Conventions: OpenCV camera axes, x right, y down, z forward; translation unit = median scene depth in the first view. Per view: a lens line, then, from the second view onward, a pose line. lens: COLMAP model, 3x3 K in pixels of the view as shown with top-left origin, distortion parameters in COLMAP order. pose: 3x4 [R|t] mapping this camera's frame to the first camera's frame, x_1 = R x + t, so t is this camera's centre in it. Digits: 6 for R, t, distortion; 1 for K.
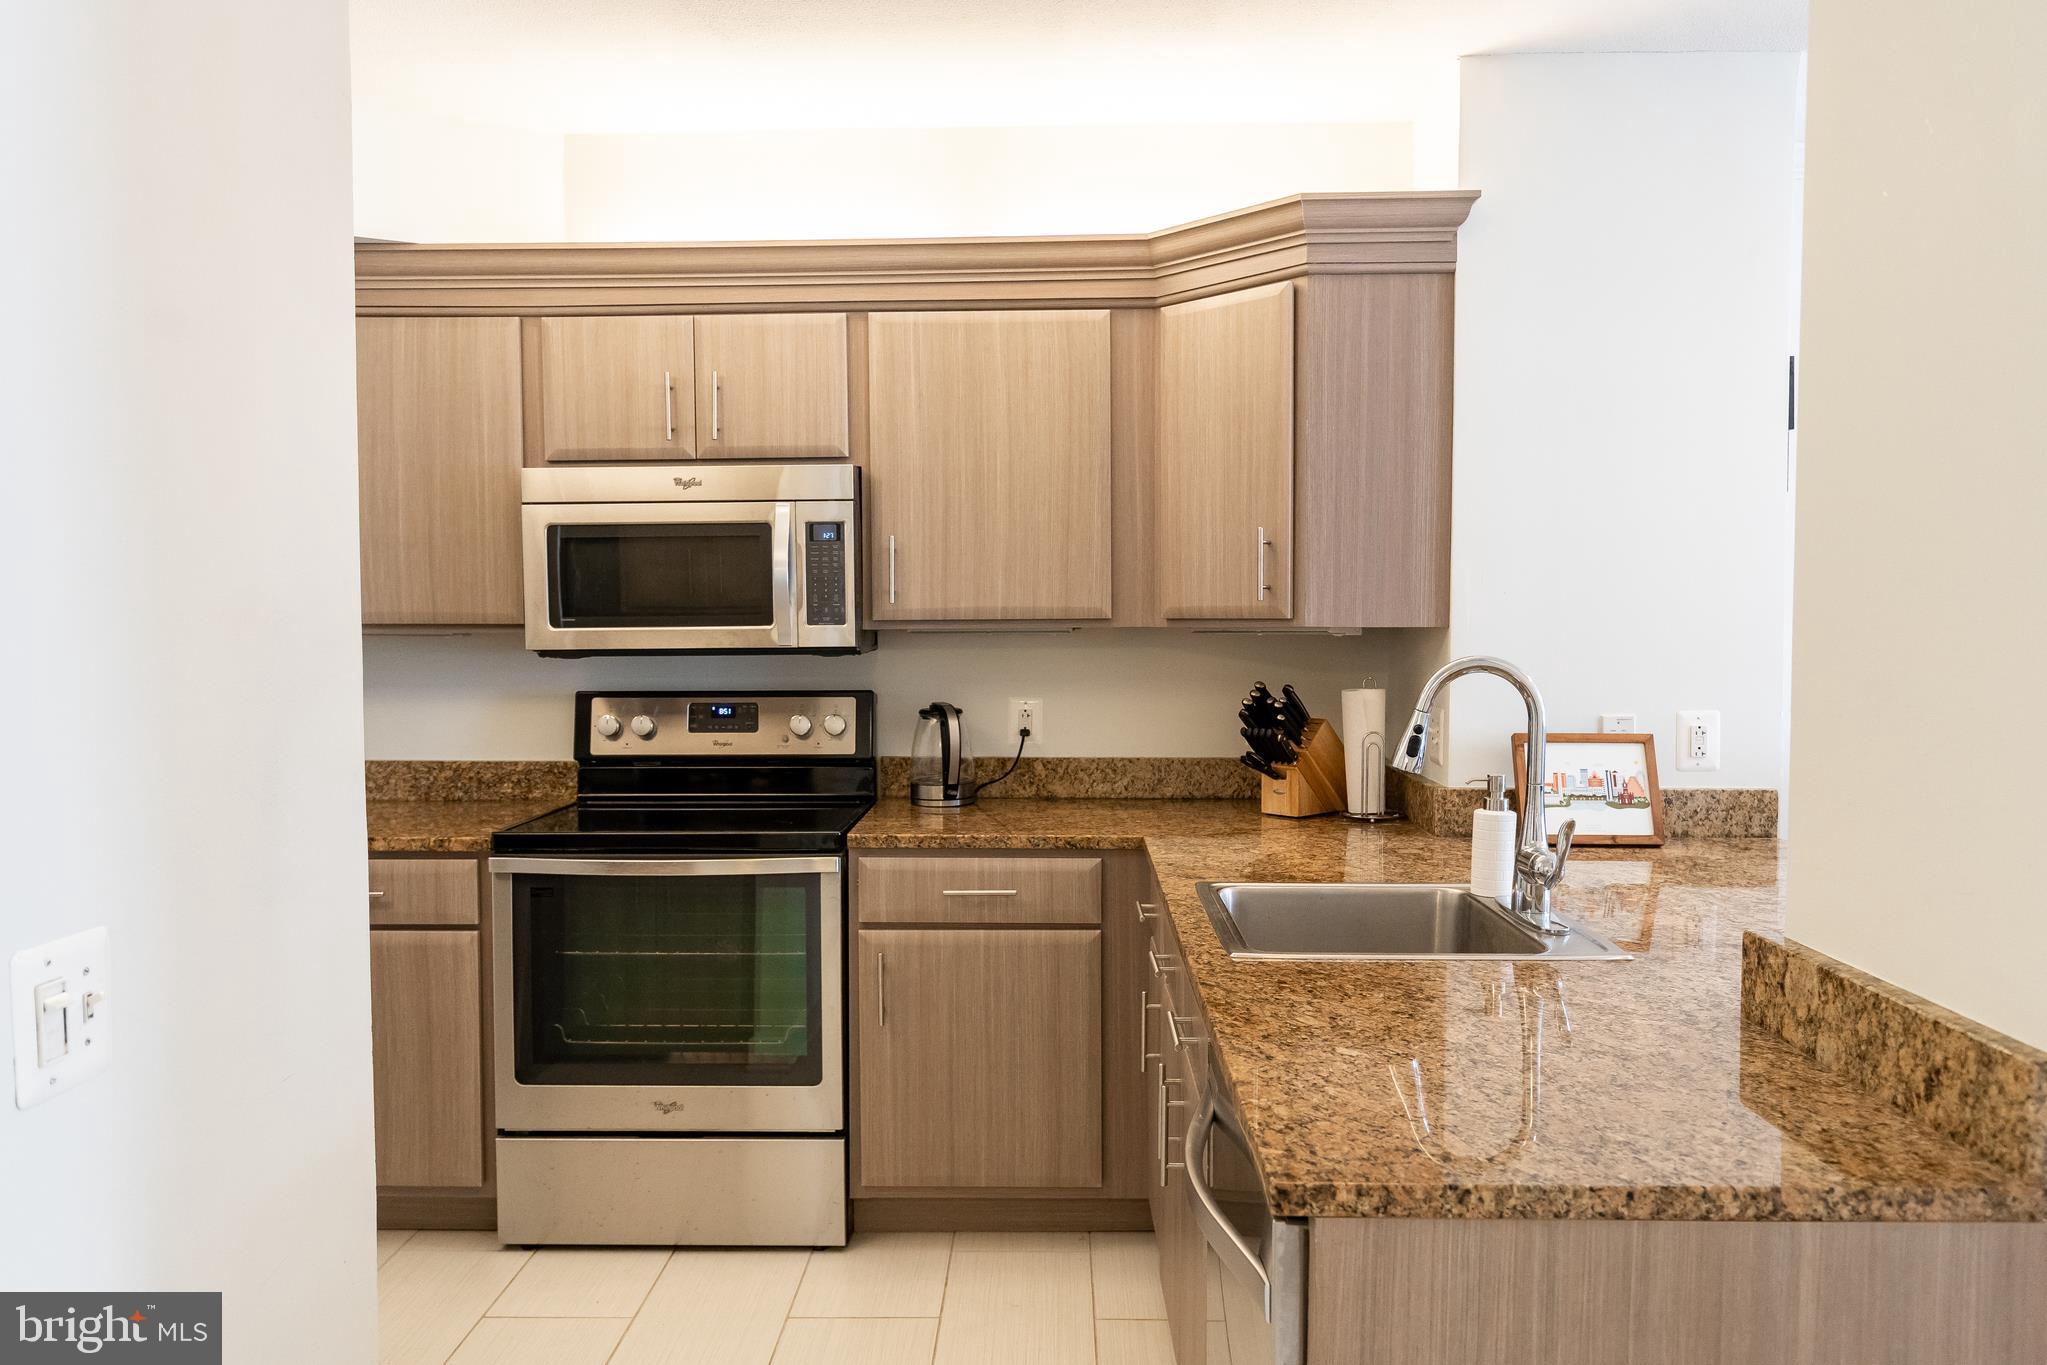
lens RADIAL K [[1466.3, 0, 1023.5], [0, 1466.3, 682.5], [0, 0, 1]] dist [-0.000728, 0.000773]
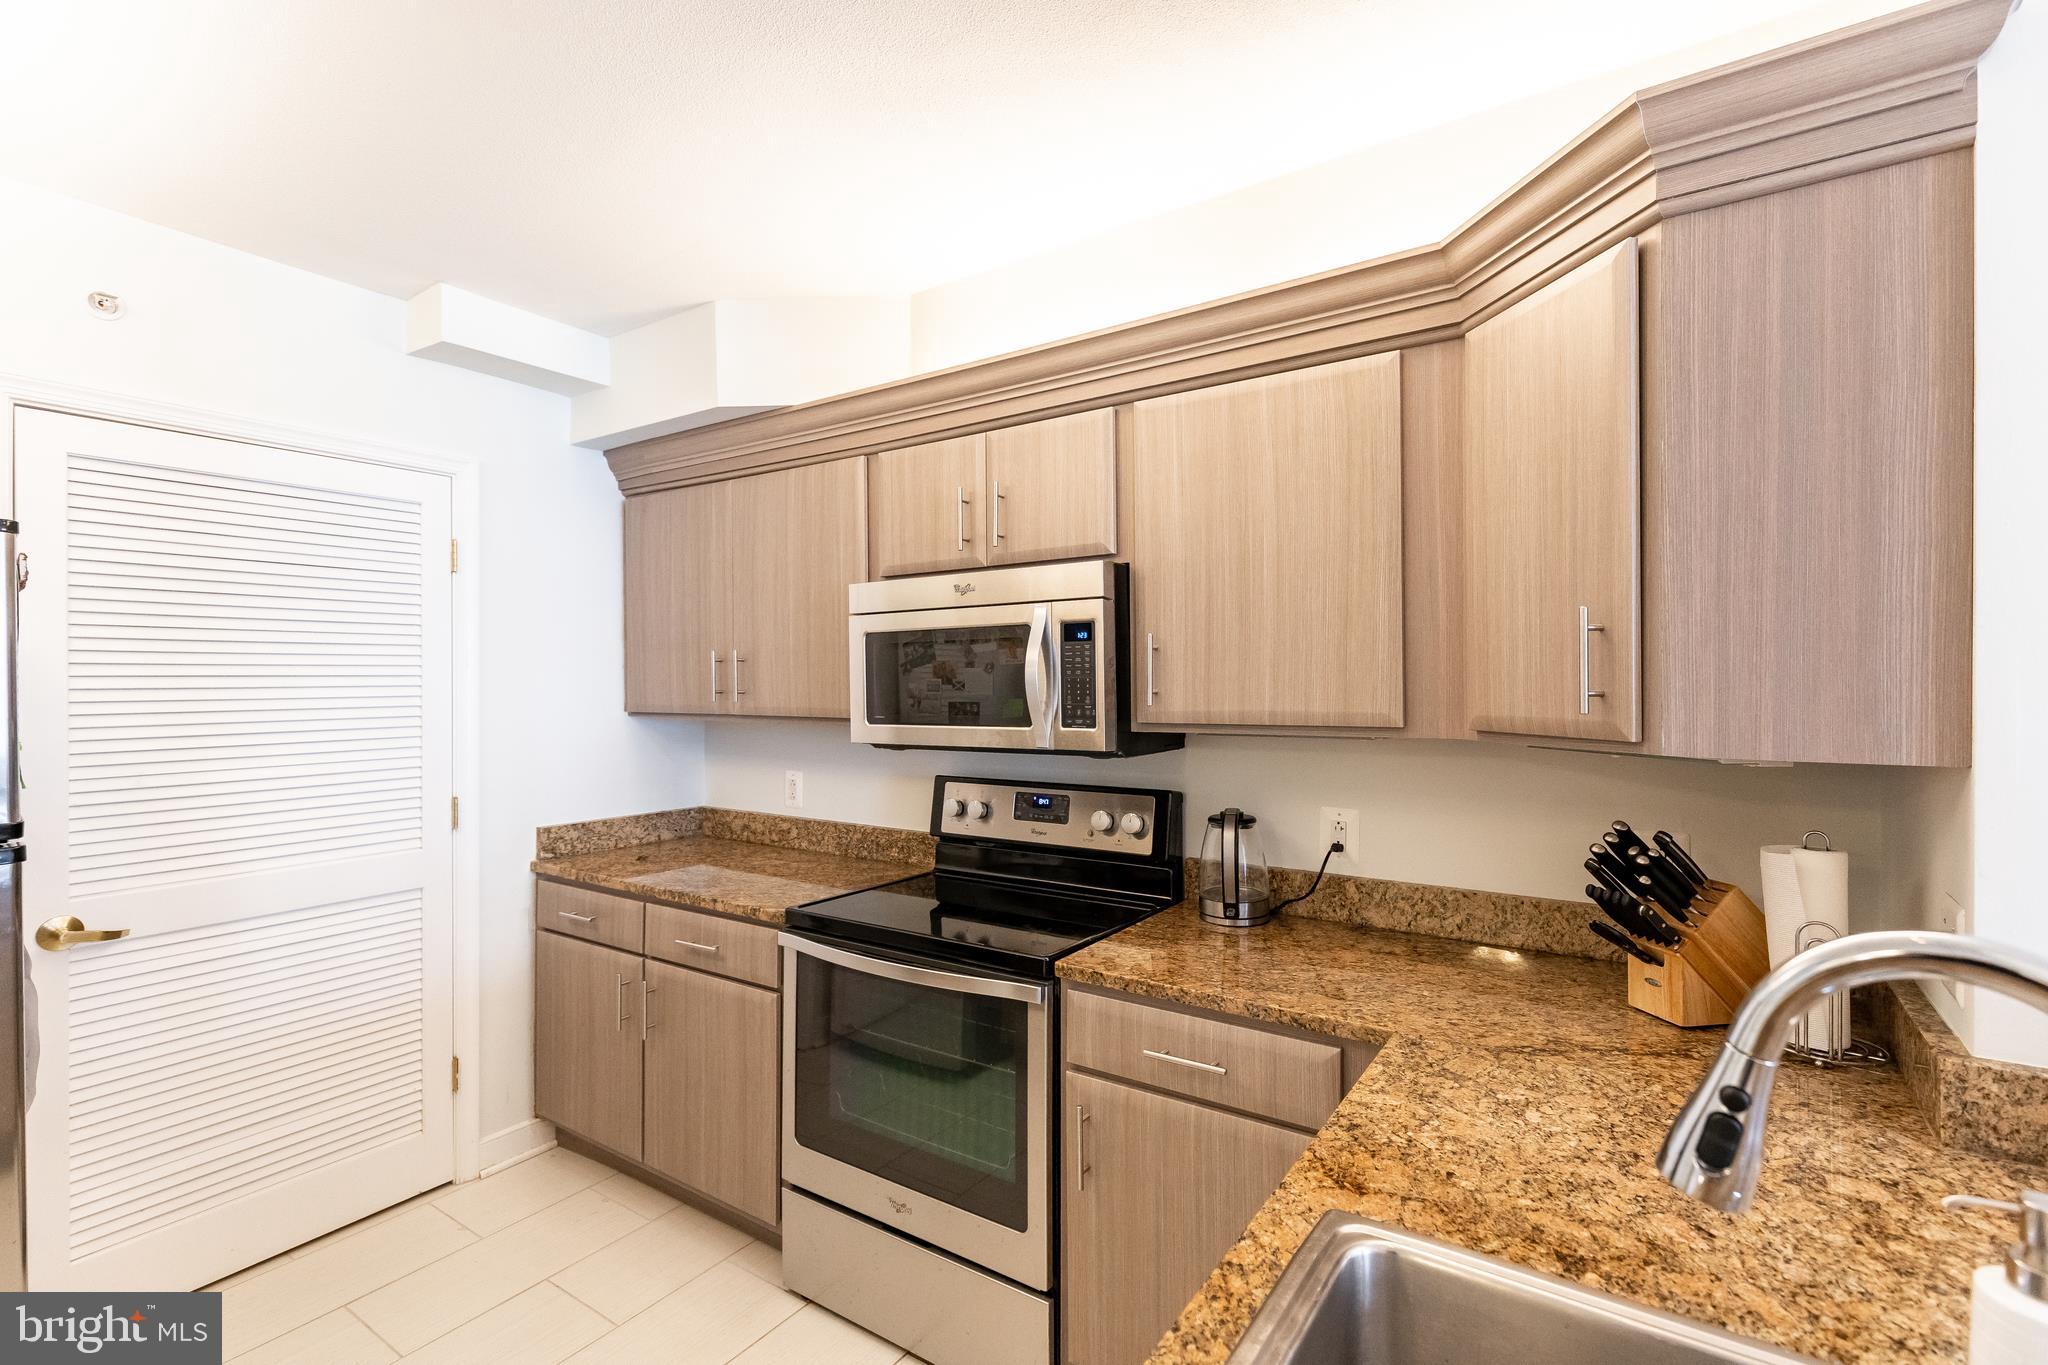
lens RADIAL K [[932.7, 0, 1024.0], [0, 932.7, 682.5], [0, 0, 1]] dist [0.006187, -0.001028]
pose [[0.840612, -0.000098, -0.541637, 0.165279], [-0.025278, 0.998903, -0.039411, -0.043489], [0.541047, 0.046821, 0.839688, 0.459695]]
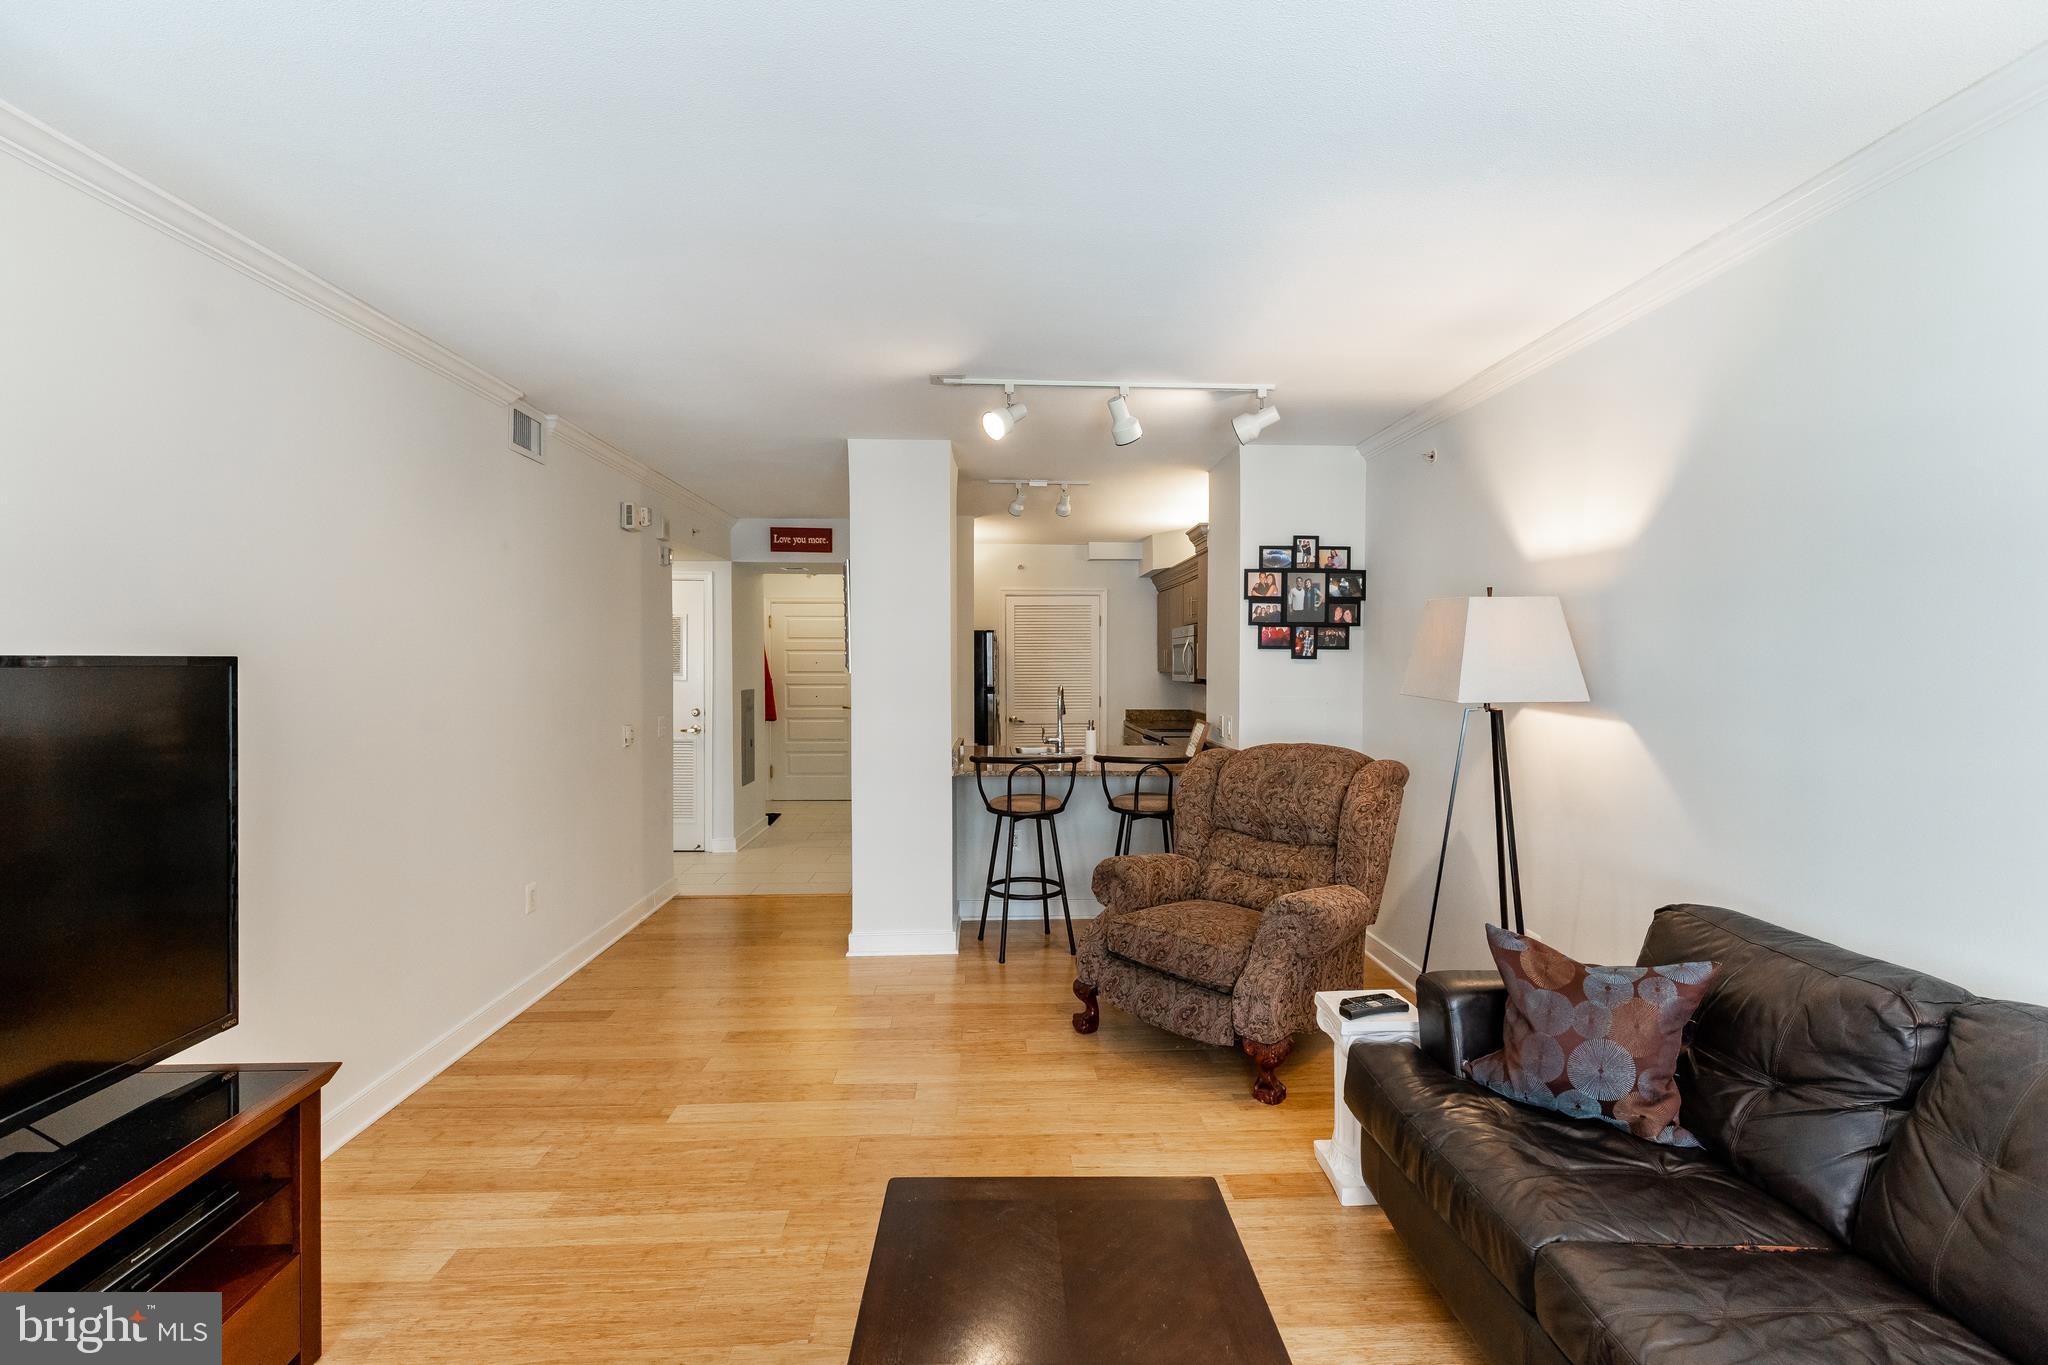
lens RADIAL K [[909.7, 0, 1024.0], [0, 909.7, 682.5], [0, 0, 1]] dist [0.000597, -0.000881]
pose [[0.072969, 0.024944, -0.997022, 1.781965], [-0.051592, 0.998443, 0.021204, -0.044892], [0.995999, 0.049891, 0.074142, 0.481936]]
